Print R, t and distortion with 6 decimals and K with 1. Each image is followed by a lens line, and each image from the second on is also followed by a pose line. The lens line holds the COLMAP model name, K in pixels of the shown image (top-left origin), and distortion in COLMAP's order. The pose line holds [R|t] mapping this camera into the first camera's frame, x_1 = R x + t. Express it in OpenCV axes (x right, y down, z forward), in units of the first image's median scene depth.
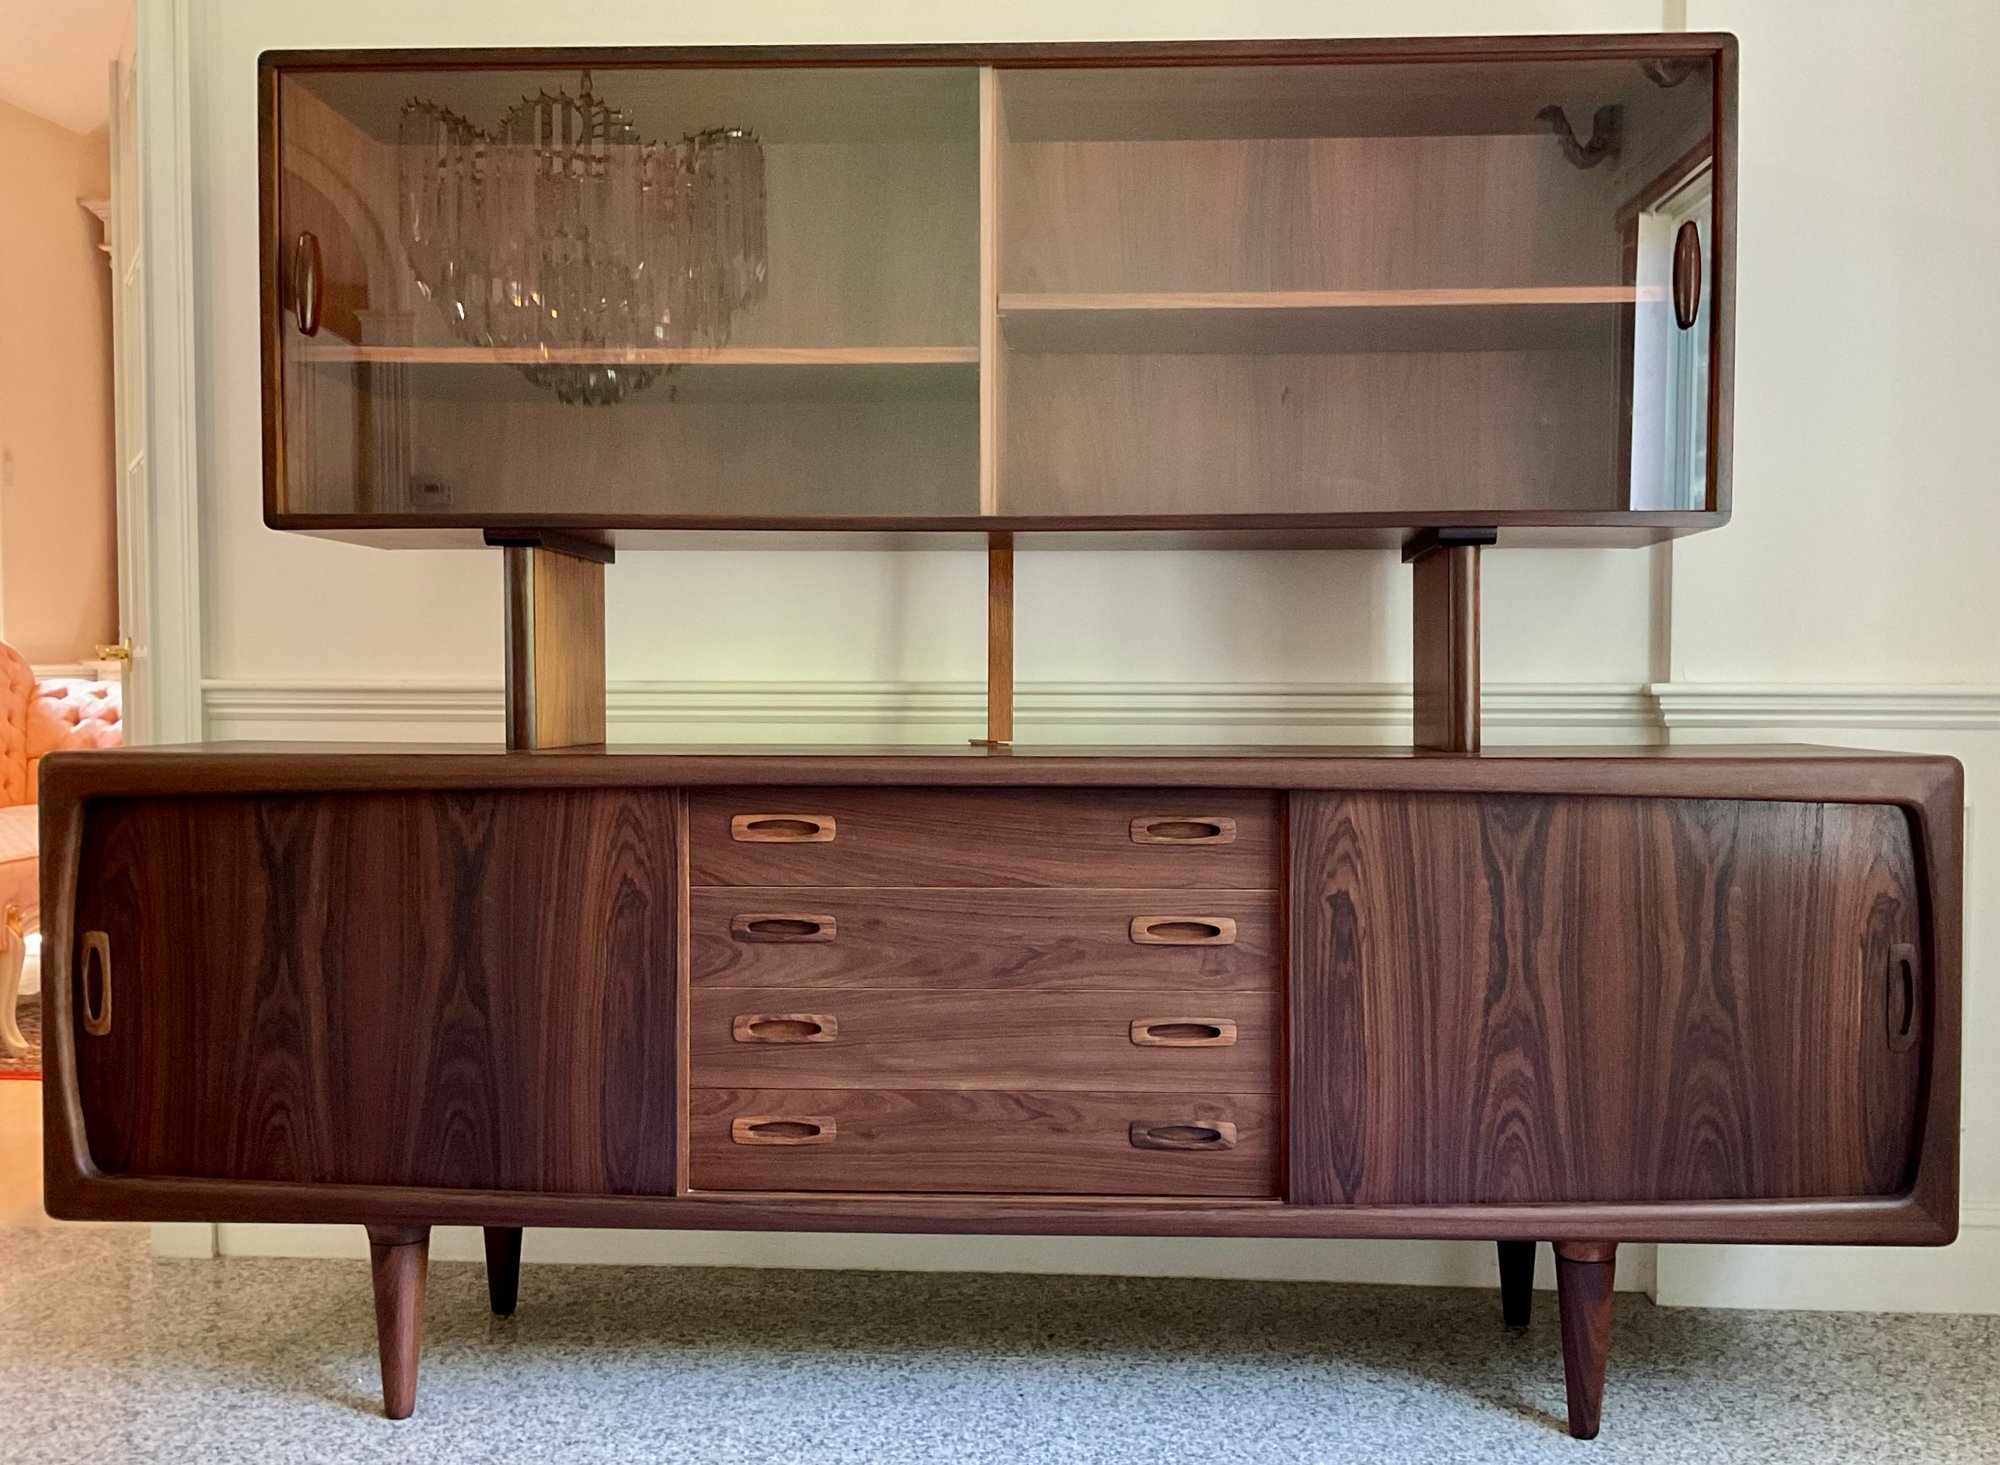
lens RADIAL K [[1917.6, 0, 1038.7], [0, 1917.6, 726.6], [0, 0, 1]] dist [0.122590, -0.276216]
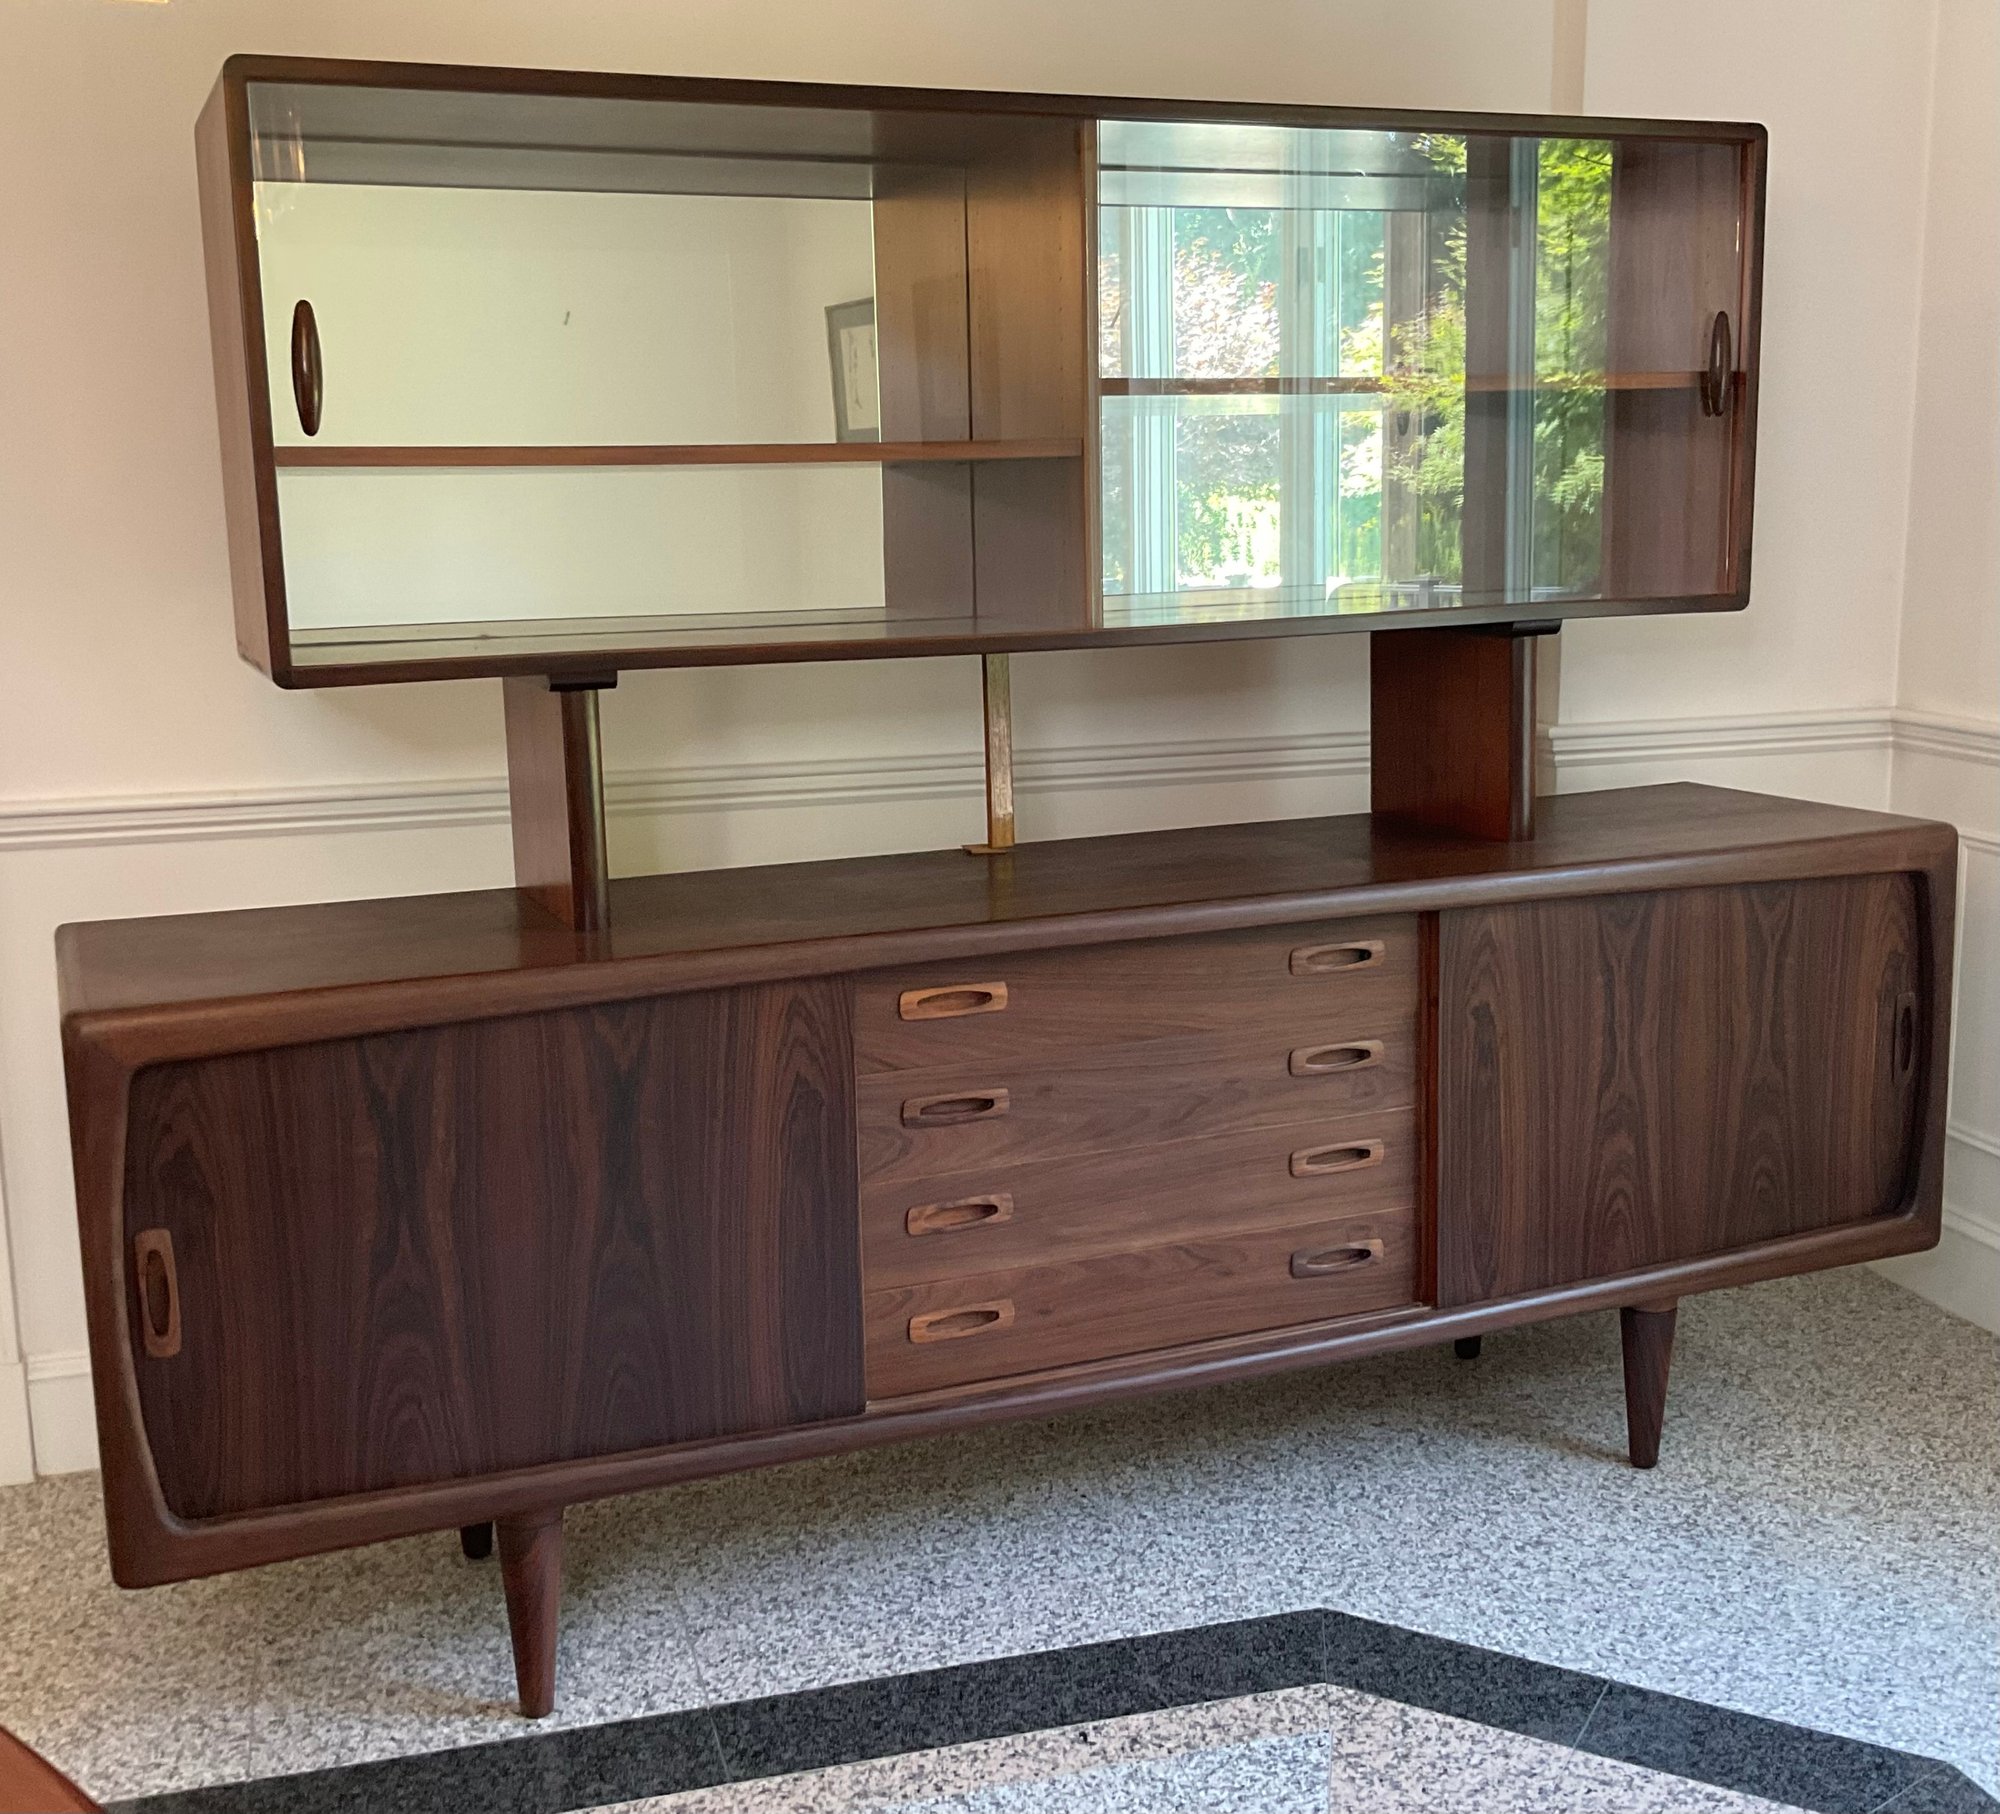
lens RADIAL K [[2205.2, 0, 955.9], [0, 2205.2, 854.7], [0, 0, 1]] dist [0.111262, -0.214531]
pose [[0.910756, -0.089049, 0.403229, -0.543526], [0.034783, 0.989545, 0.139968, -0.159611], [-0.411477, -0.113451, 0.904331, 0.072283]]
